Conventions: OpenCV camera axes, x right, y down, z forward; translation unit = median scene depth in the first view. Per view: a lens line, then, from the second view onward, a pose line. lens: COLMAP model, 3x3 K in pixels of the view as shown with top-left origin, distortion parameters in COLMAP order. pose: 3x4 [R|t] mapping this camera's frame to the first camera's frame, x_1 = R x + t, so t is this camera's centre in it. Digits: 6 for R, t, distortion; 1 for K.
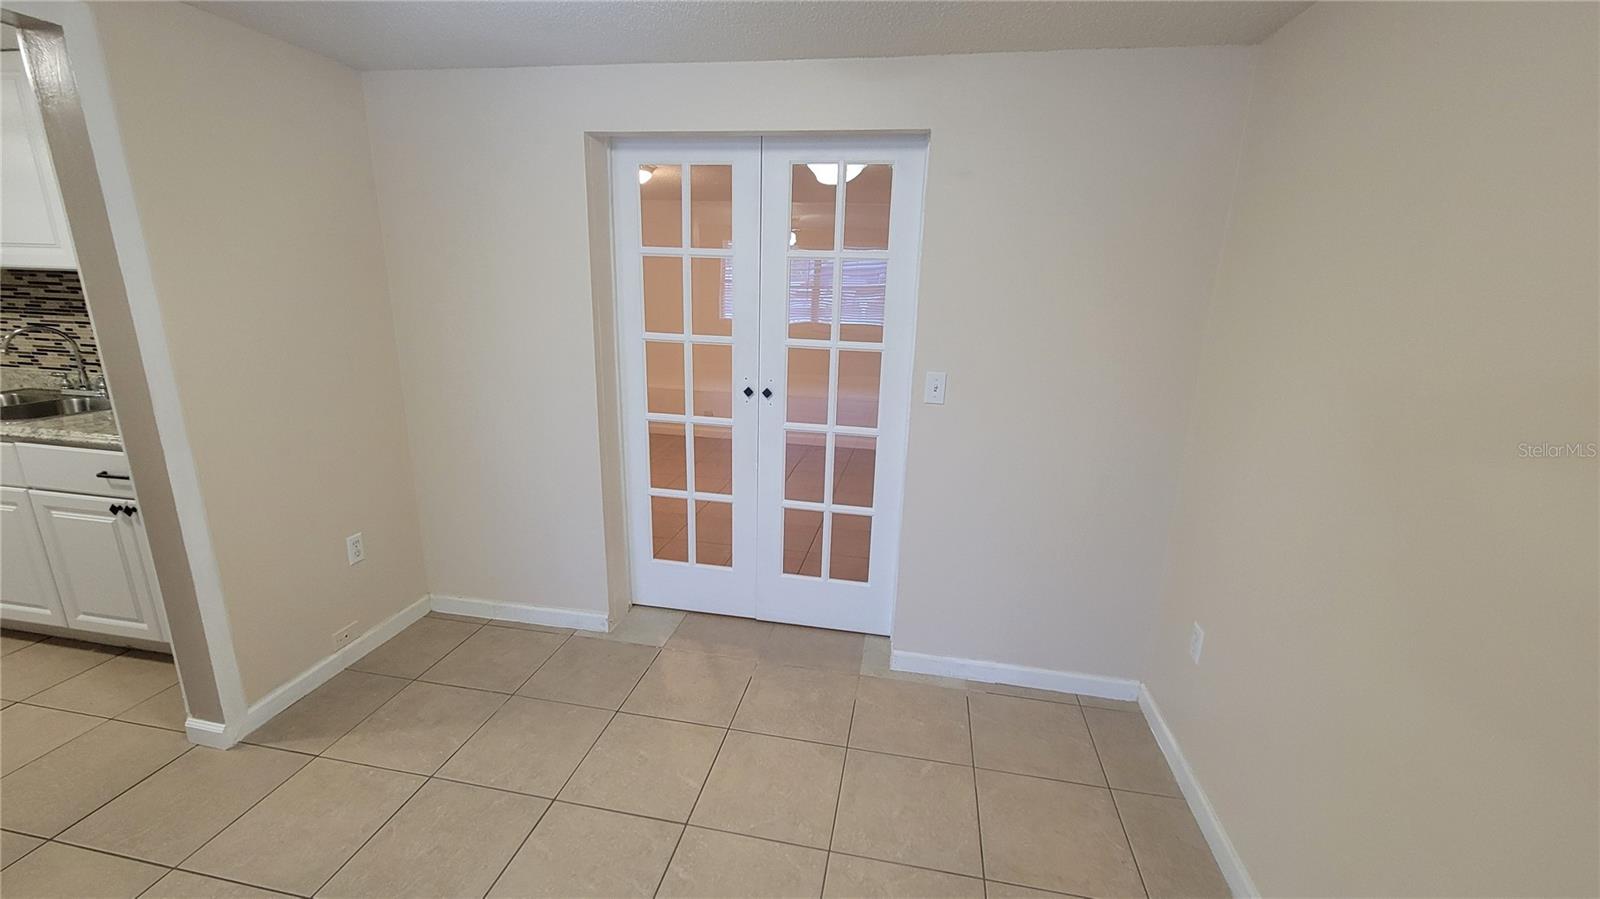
lens RADIAL K [[651.4, 0, 789.9], [0, 651.4, 450.3], [0, 0, 1]] dist [0.000880, -0.000360]
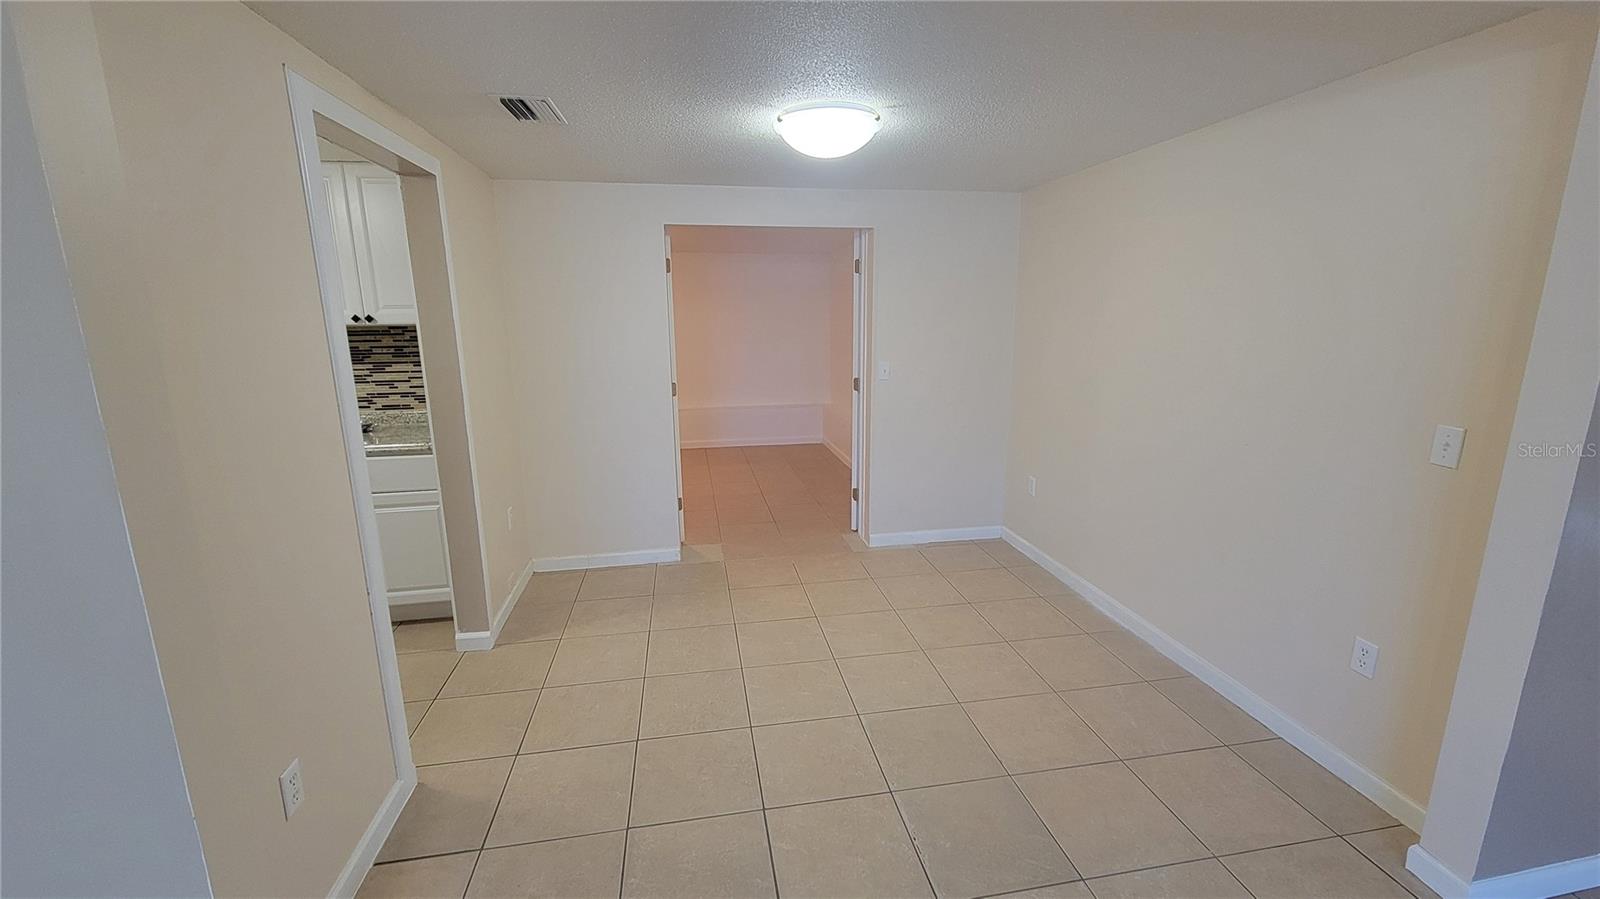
lens RADIAL K [[651.4, 0, 789.6], [0, 651.4, 449.2], [0, 0, 1]] dist [0.000880, -0.000360]
pose [[0.937320, -0.111126, 0.330277, -0.644638], [0.125207, 0.991895, -0.021600, 0.125882], [-0.325200, 0.061599, 0.943637, -0.574543]]
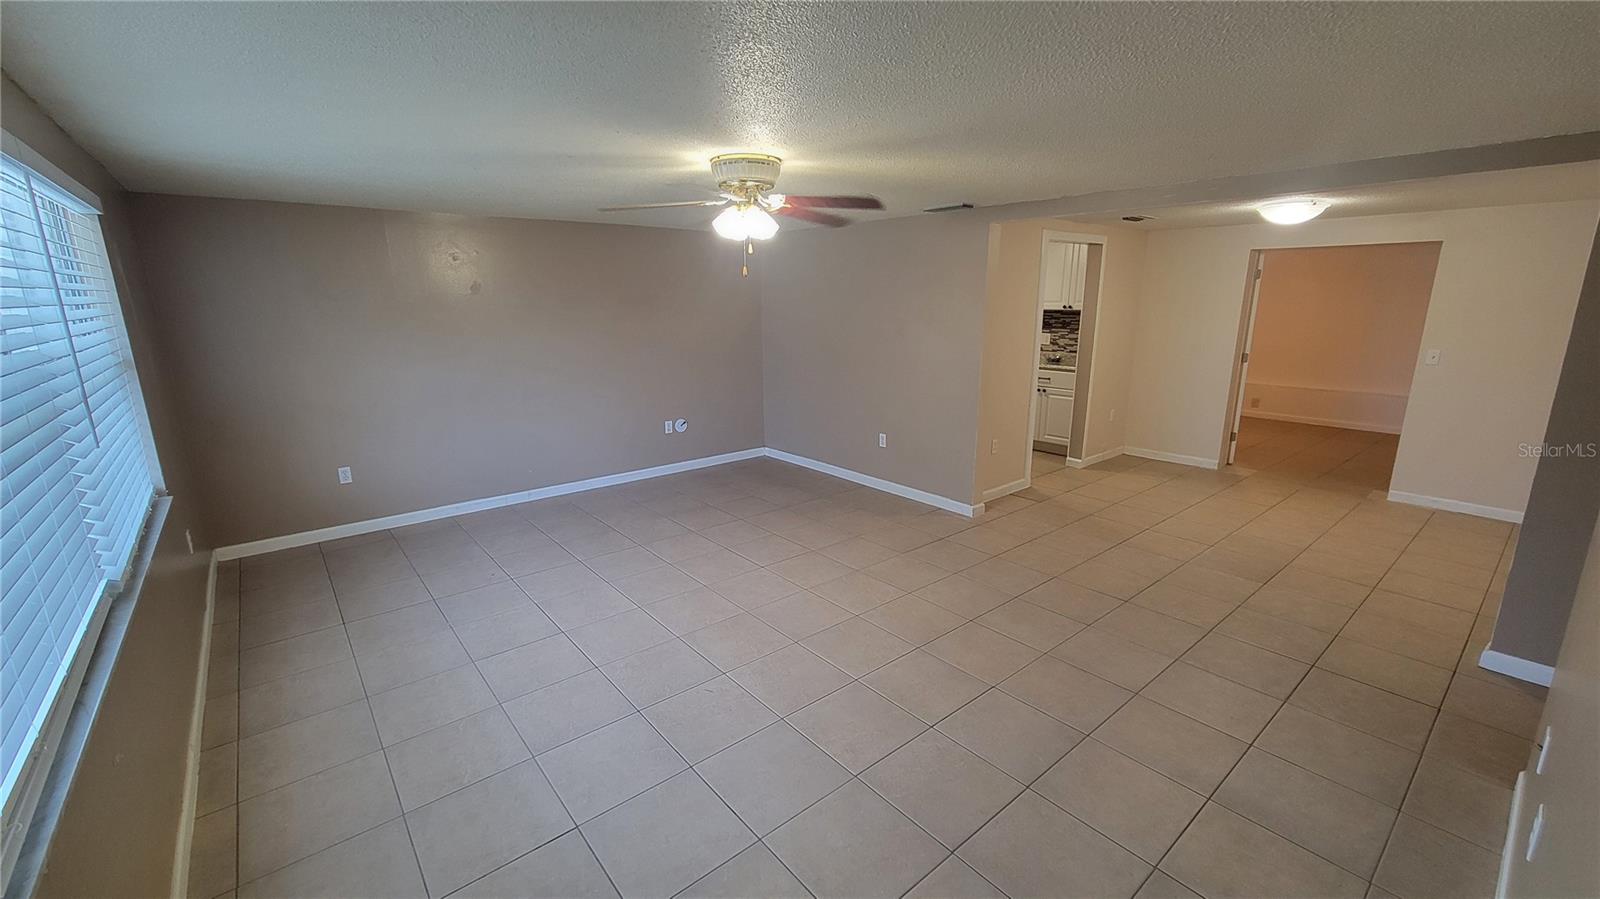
lens RADIAL K [[651.4, 0, 788.9], [0, 651.4, 448.5], [0, 0, 1]] dist [0.000880, -0.000360]
pose [[0.766533, 0.117588, -0.631348, -0.015355], [-0.140276, 0.990012, 0.014077, 0.487107], [0.626698, 0.077773, 0.775372, -2.053732]]
